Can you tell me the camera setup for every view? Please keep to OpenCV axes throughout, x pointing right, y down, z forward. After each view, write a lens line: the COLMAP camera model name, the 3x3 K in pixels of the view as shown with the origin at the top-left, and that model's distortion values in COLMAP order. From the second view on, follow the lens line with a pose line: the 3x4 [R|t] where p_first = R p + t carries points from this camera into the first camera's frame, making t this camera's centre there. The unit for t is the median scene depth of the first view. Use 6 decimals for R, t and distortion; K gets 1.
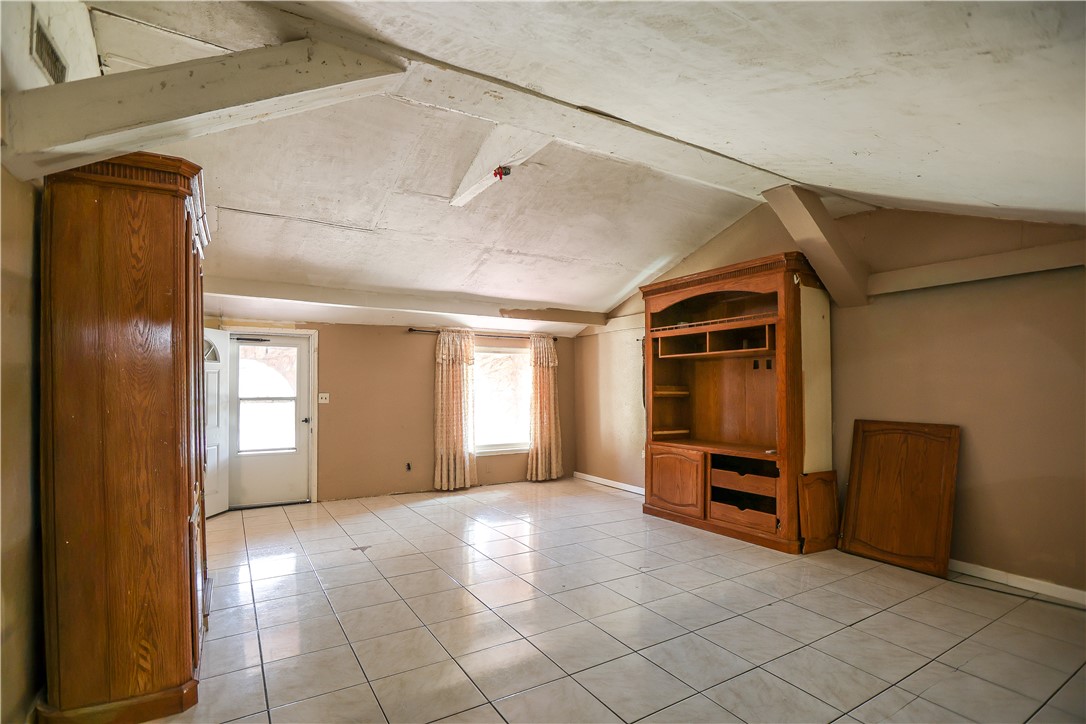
lens RADIAL K [[504.0, 0, 528.3], [0, 504.0, 375.3], [0, 0, 1]] dist [-0.033399, 0.000176]
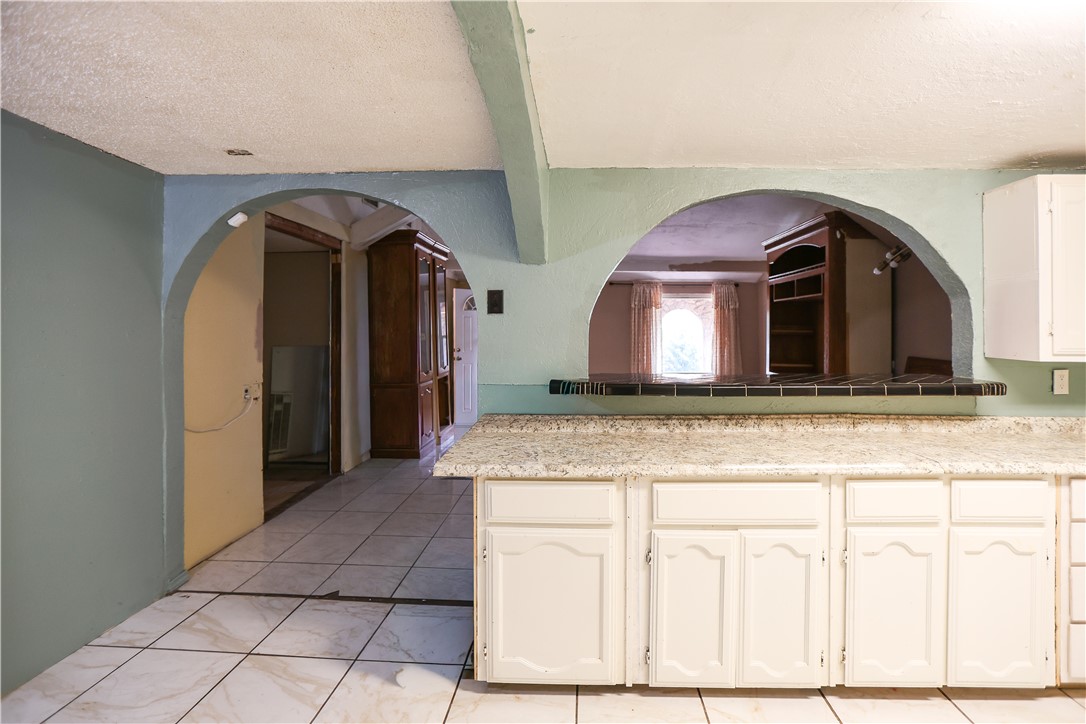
lens RADIAL K [[503.1, 0, 570.9], [0, 503.1, 313.4], [0, 0, 1]] dist [-0.019864, 0.000136]
pose [[0.850216, -0.012229, -0.526293, 0.394502], [0.011283, 0.999924, -0.005007, -0.005115], [0.526314, -0.001682, 0.850289, -0.213121]]
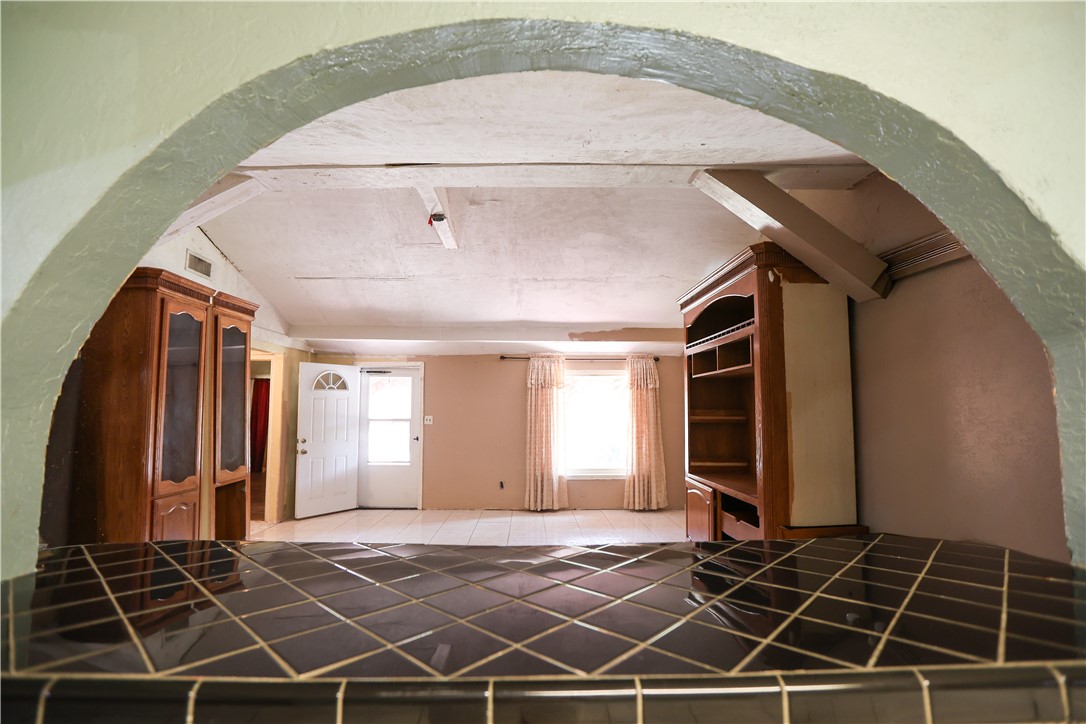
lens RADIAL K [[510.3, 0, 543.0], [0, 510.3, 362.0], [0, 0, 1]] dist [-0.055678, 0.000322]
pose [[0.874504, -0.043557, -0.483058, 0.382822], [0.011405, 0.997531, -0.069299, -0.003332], [0.484884, 0.055093, 0.872842, 0.083441]]
